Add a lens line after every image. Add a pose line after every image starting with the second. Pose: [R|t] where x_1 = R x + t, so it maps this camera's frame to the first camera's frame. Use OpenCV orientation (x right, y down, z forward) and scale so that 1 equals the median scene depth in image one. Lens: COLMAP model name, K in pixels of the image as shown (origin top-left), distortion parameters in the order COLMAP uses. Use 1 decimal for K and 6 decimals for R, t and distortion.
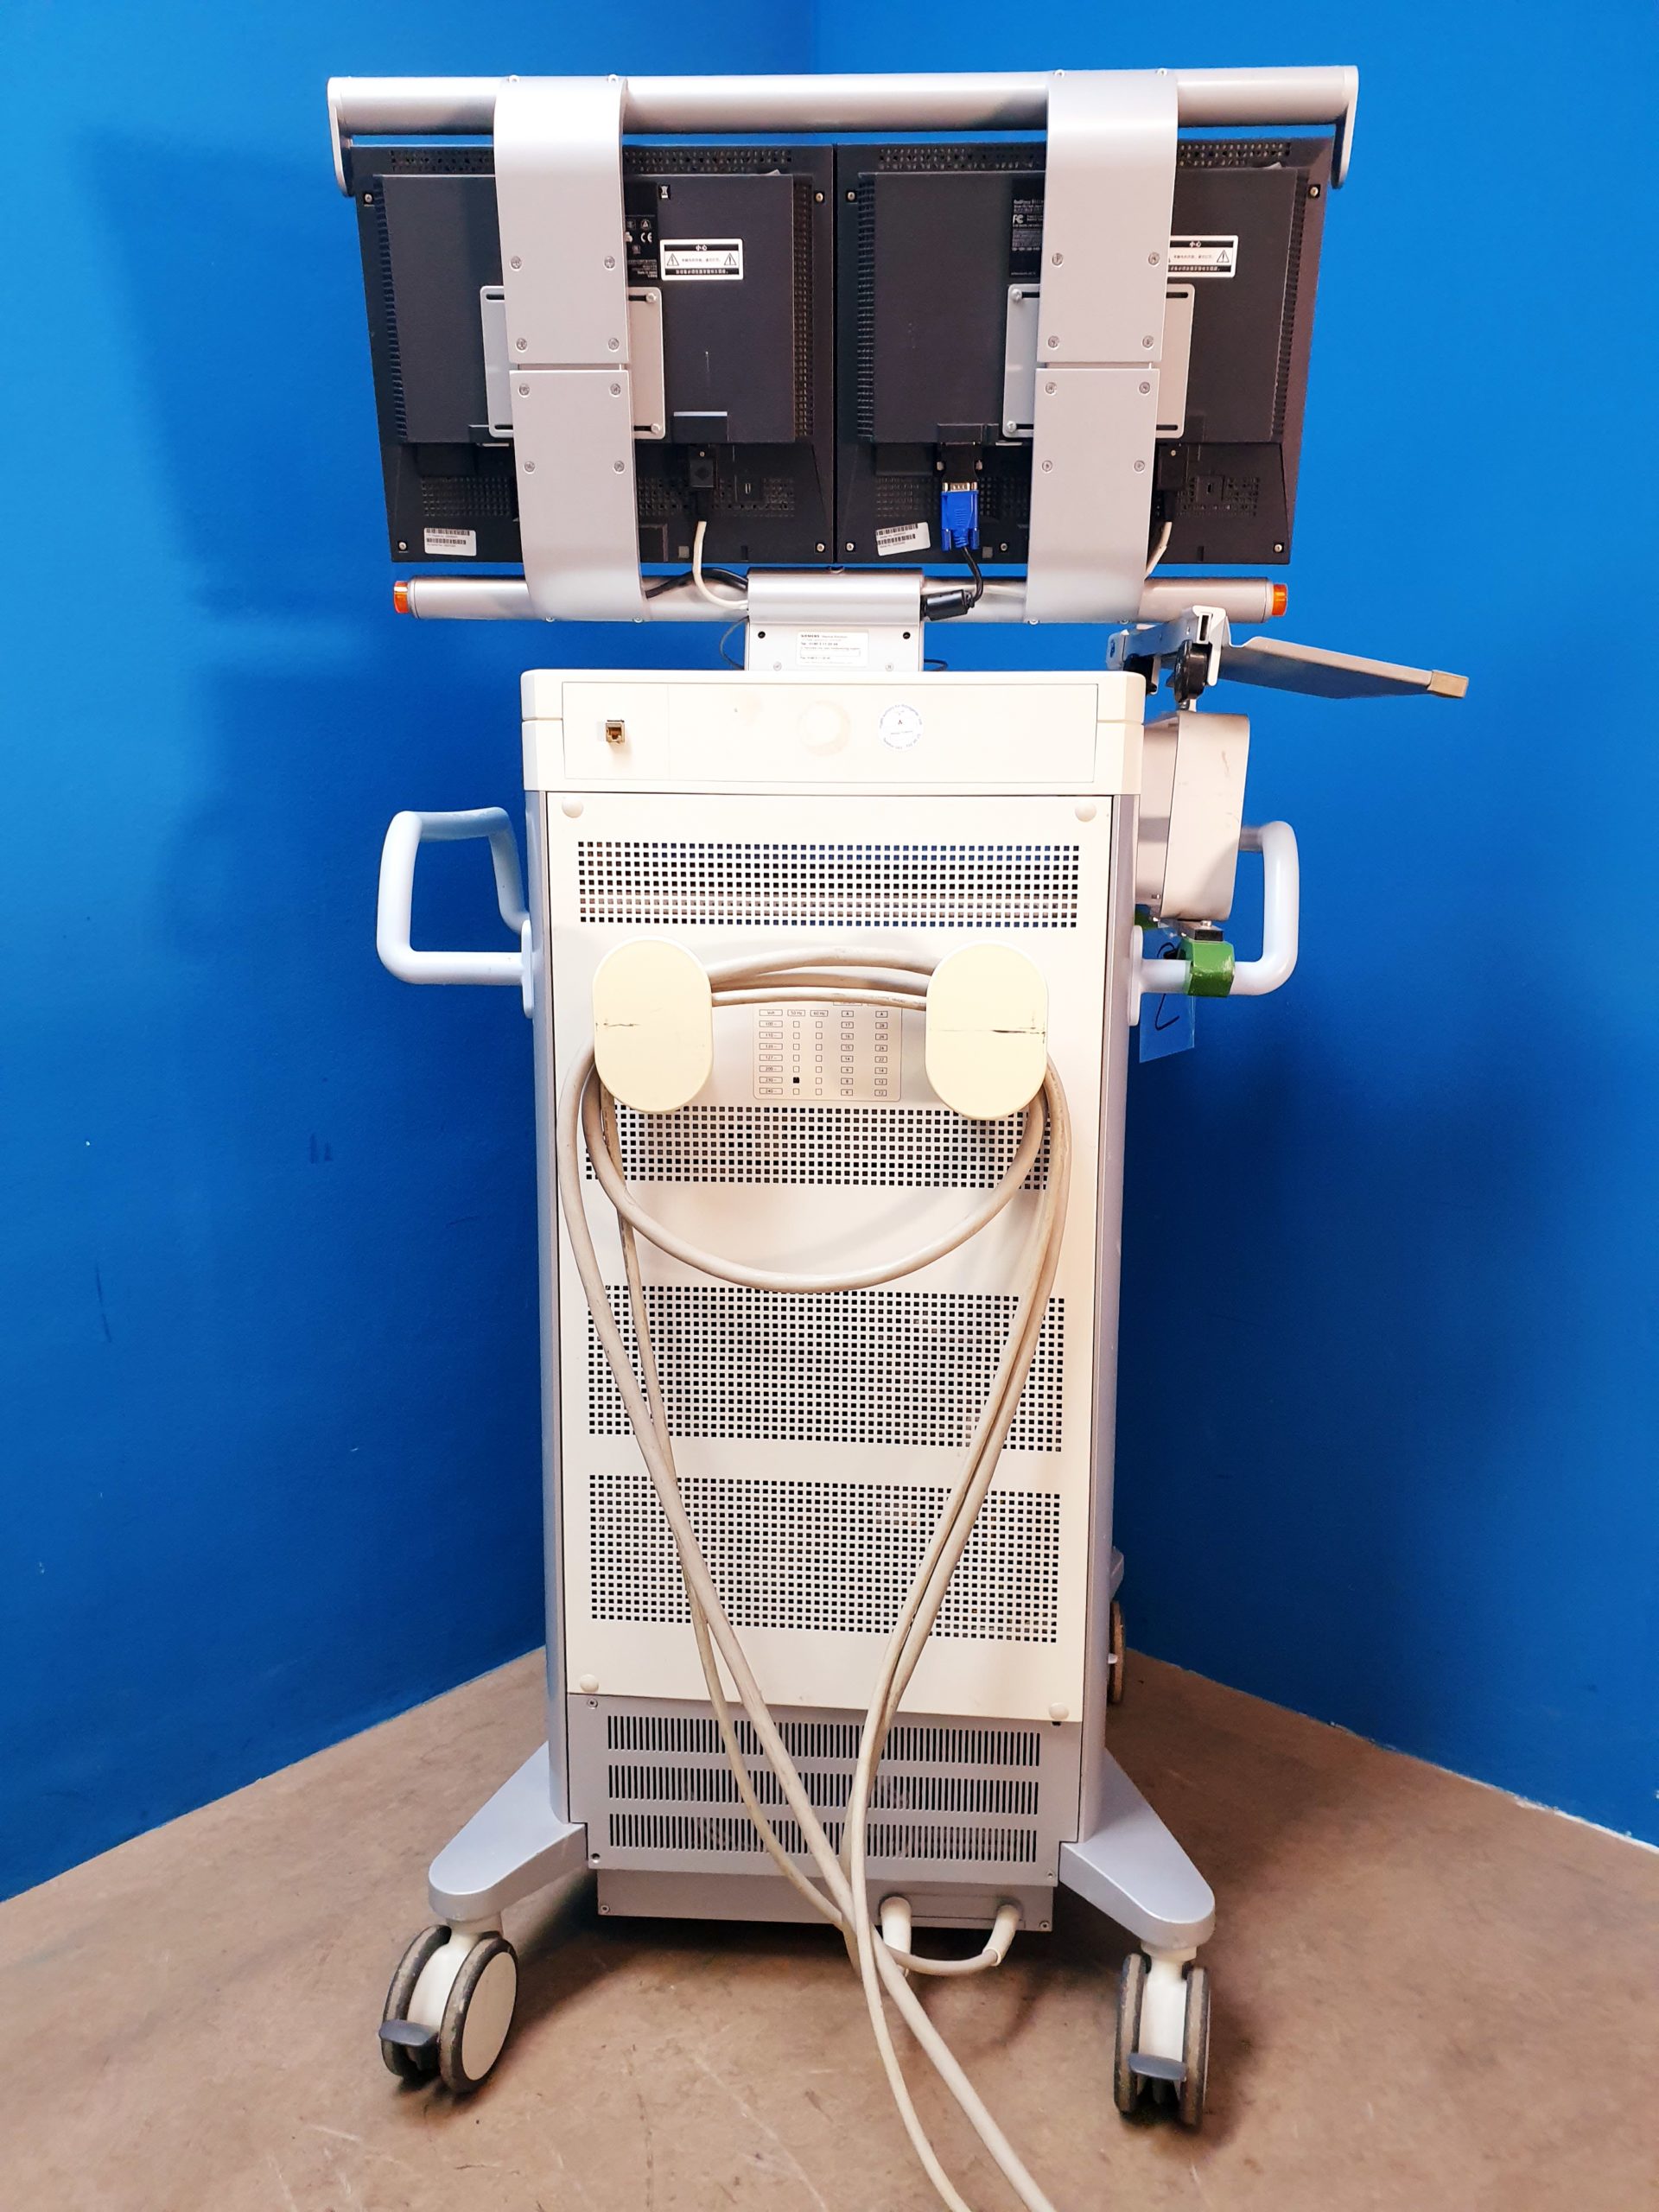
lens RADIAL K [[1667.3, 0, 830.5], [0, 1667.3, 1112.7], [0, 0, 1]] dist [-0.008280, -0.011343]
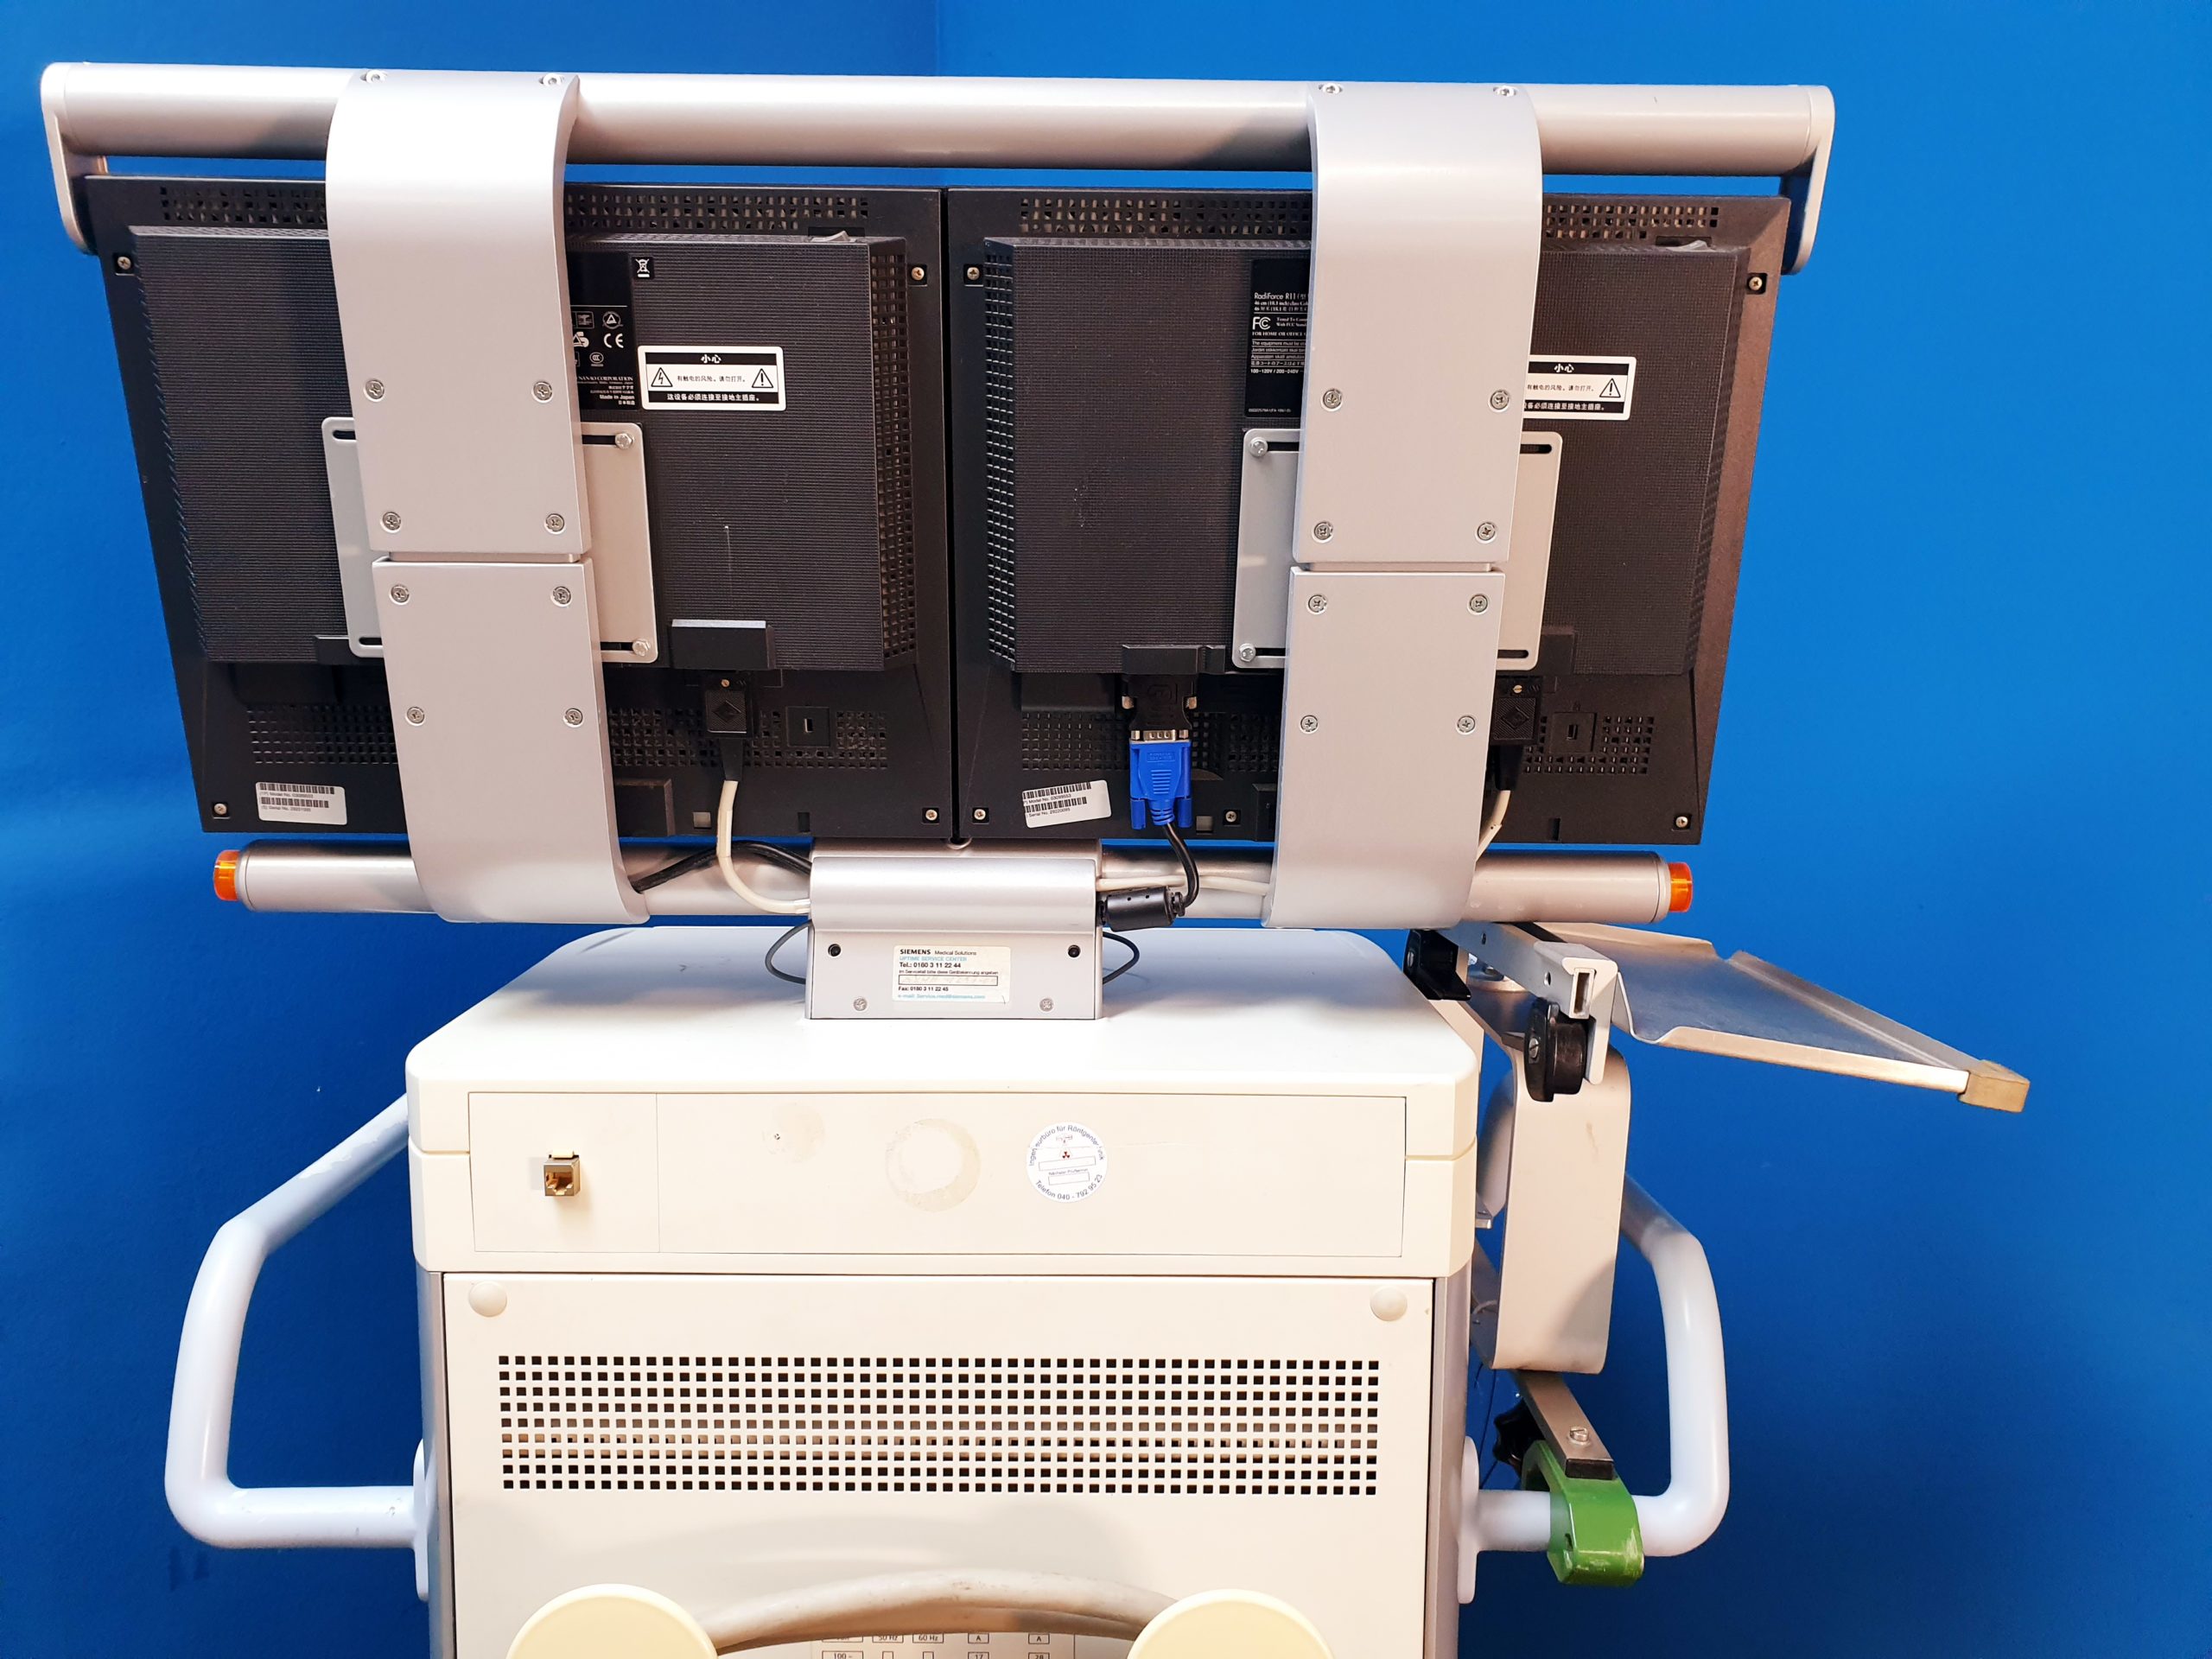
lens RADIAL K [[1667.3, 0, 1101.9], [0, 1667.3, 818.1], [0, 0, 1]] dist [-0.008280, -0.011343]
pose [[0.997846, -0.006494, 0.065281, 0.017571], [0.012438, 0.995767, -0.091068, -0.299664], [-0.064413, 0.091684, 0.993703, 0.423088]]
